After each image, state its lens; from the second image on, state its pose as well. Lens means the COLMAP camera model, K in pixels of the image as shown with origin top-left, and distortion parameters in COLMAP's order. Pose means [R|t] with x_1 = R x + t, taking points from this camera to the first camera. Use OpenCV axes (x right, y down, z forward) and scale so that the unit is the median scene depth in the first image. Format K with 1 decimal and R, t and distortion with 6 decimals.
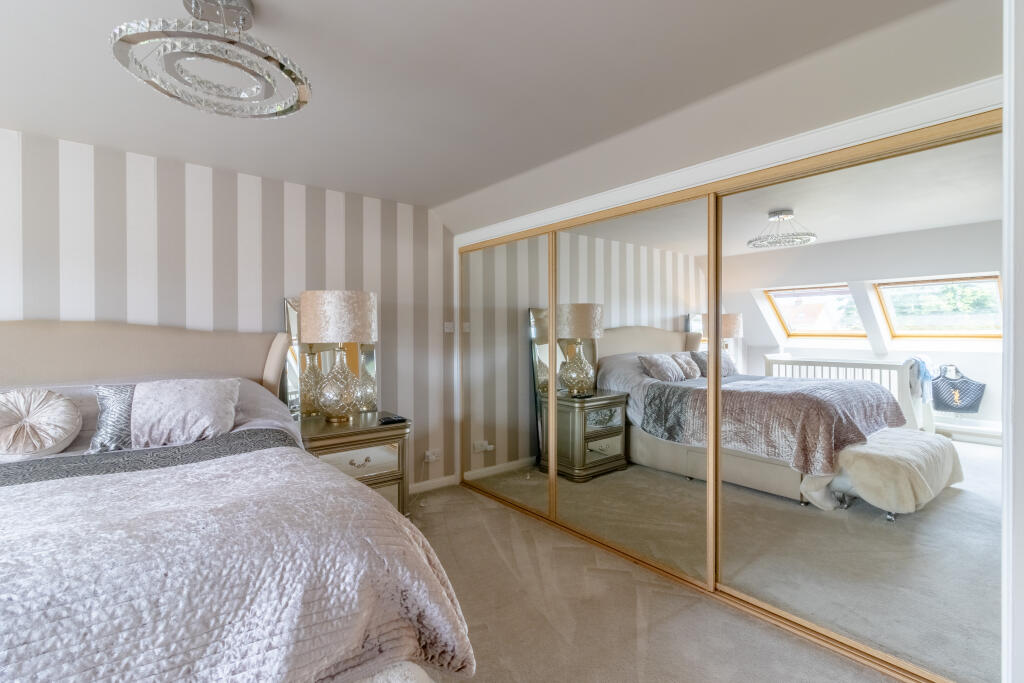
lens RADIAL K [[474.9, 0, 509.8], [0, 474.9, 333.7], [0, 0, 1]] dist [0.001912, 0.000134]
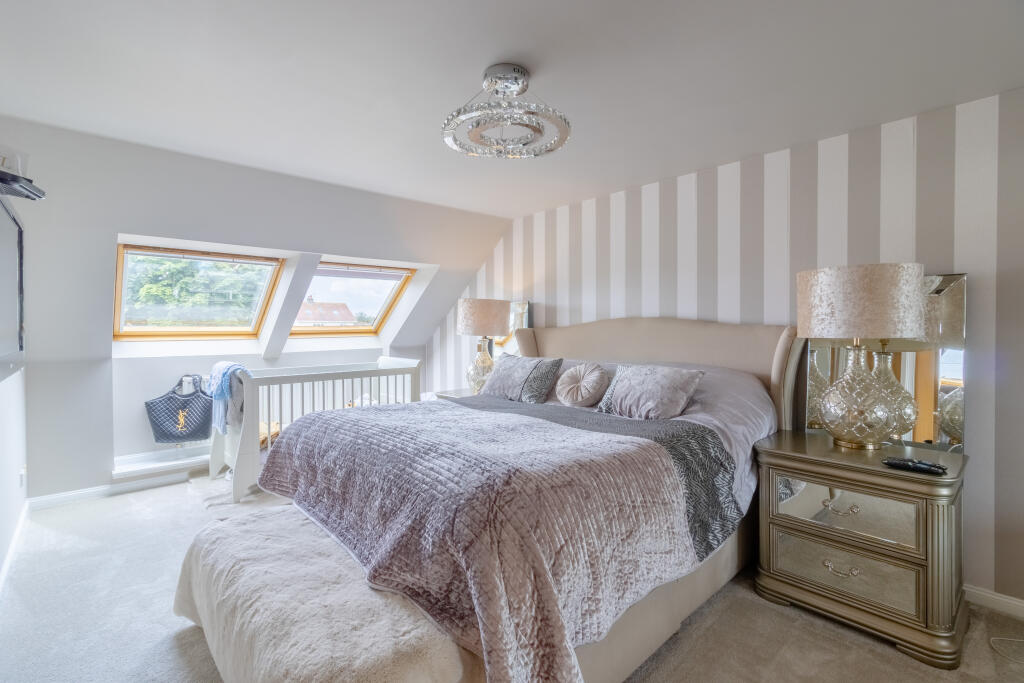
lens RADIAL K [[474.9, 0, 509.8], [0, 474.9, 333.7], [0, 0, 1]] dist [0.001912, 0.000134]
pose [[0.044043, 0.017037, -0.998884, 0.408900], [0.004663, 0.999840, 0.017259, -0.005372], [0.999019, -0.005418, 0.043956, 0.522511]]
